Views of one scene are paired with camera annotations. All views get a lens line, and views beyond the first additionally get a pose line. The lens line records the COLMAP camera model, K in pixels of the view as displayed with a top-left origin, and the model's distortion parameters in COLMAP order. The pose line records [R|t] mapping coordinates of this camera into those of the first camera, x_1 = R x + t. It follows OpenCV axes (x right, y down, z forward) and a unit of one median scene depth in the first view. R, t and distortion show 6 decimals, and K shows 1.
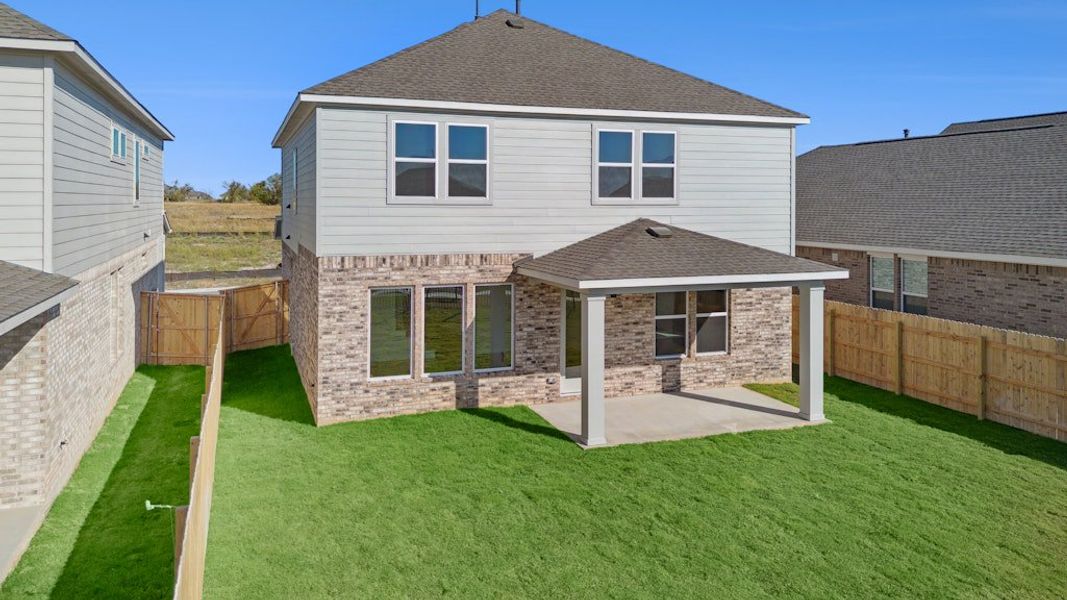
lens RADIAL K [[785.1, 0, 533.9], [0, 785.1, 198.6], [0, 0, 1]] dist [0.044845, -0.002800]
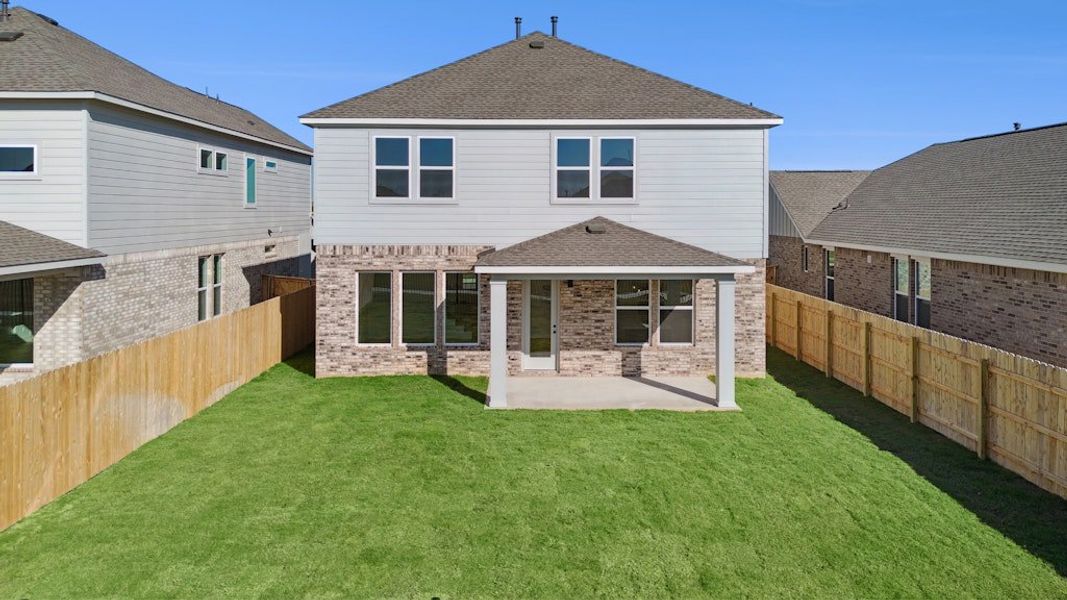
lens RADIAL K [[785.1, 0, 533.9], [0, 785.1, 198.6], [0, 0, 1]] dist [0.044845, -0.002800]
pose [[0.939660, -0.007145, -0.342036, 0.454803], [0.003249, 0.999923, -0.011960, 0.013802], [0.342095, 0.010127, 0.939611, -0.071606]]
